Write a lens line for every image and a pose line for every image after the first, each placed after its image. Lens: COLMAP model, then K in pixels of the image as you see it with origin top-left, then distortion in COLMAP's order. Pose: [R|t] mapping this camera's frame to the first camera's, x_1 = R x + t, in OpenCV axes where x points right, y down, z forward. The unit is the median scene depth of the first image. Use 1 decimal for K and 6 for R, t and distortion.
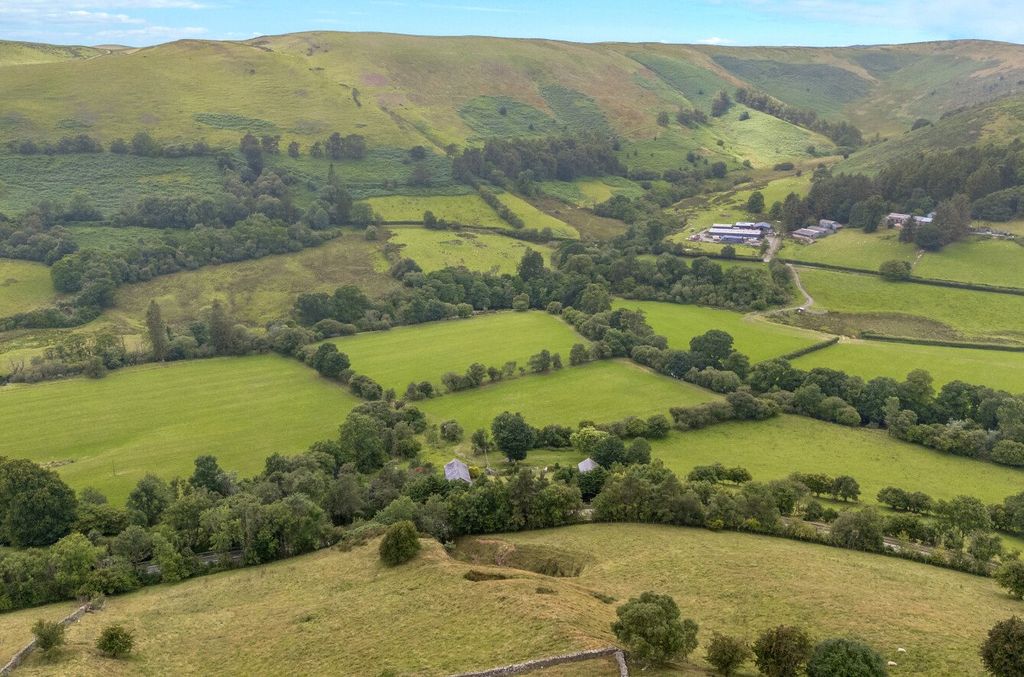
lens RADIAL K [[879.1, 0, 512.1], [0, 879.1, 338.9], [0, 0, 1]] dist [0.043818, -0.032132]
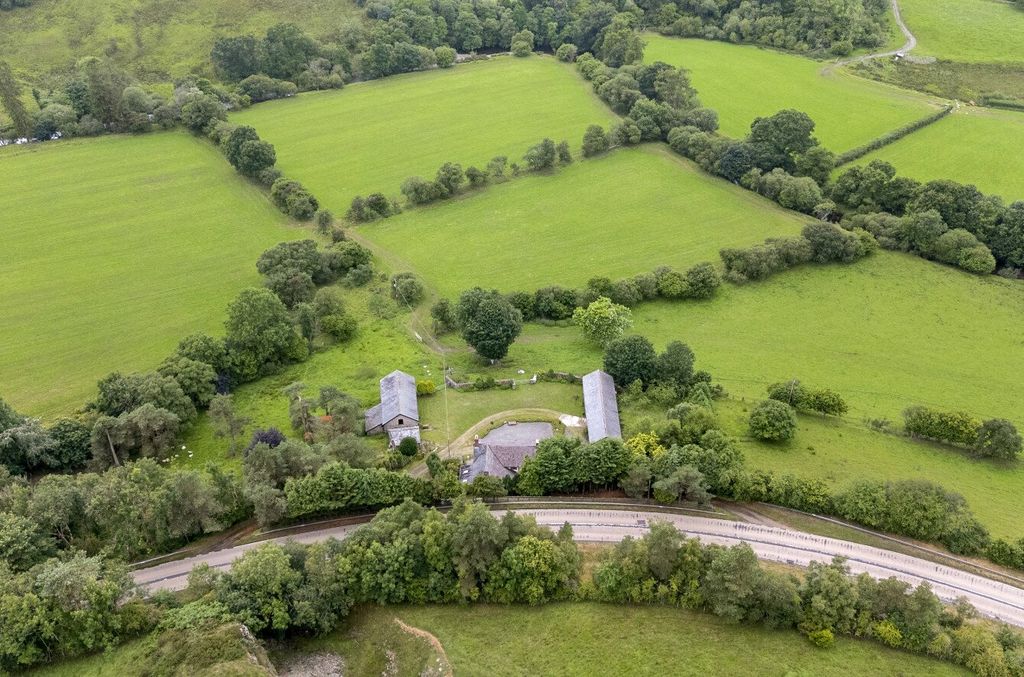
lens RADIAL K [[879.1, 0, 514.5], [0, 879.1, 346.5], [0, 0, 1]] dist [0.043818, -0.032132]
pose [[0.999828, 0.009833, -0.015732, 0.022354], [-0.003849, 0.939497, 0.342537, -0.070273], [0.018148, -0.342417, 0.939373, 0.253887]]
